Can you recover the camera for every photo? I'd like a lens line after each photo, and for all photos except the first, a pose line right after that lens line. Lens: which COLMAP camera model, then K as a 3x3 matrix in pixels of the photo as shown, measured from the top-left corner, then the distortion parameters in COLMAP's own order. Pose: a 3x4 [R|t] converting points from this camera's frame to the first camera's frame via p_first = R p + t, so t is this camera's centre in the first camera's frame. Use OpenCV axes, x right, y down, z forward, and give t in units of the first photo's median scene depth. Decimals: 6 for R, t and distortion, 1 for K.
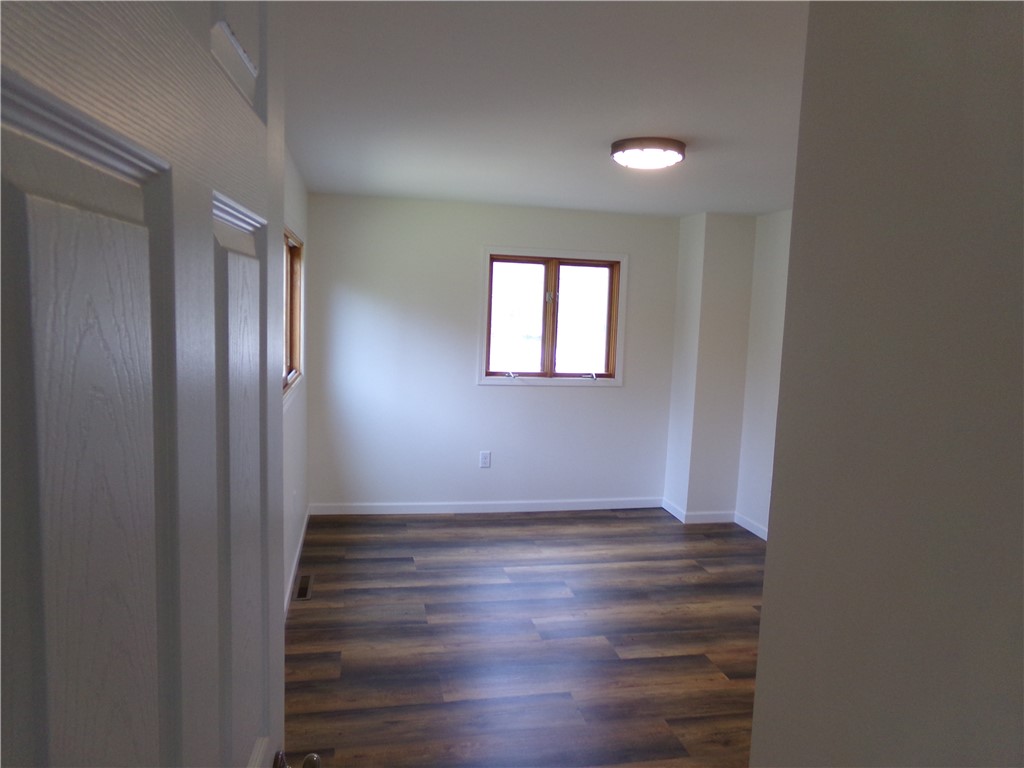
lens RADIAL K [[786.5, 0, 512.0], [0, 786.5, 384.0], [0, 0, 1]] dist [-0.001135, 0.151579]
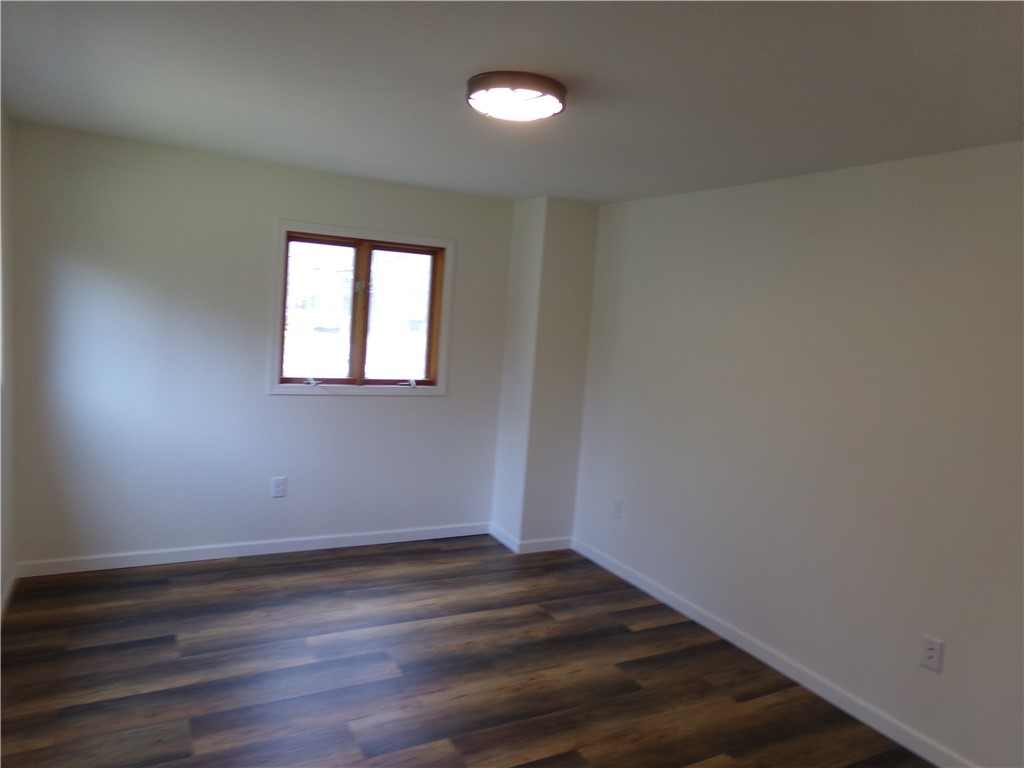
lens RADIAL K [[786.5, 0, 512.0], [0, 786.5, 384.0], [0, 0, 1]] dist [-0.001135, 0.151579]
pose [[0.964896, 0.001859, 0.262624, -0.017402], [-0.003870, 0.999967, 0.007141, -0.018516], [-0.262602, -0.007907, 0.964872, 0.187790]]
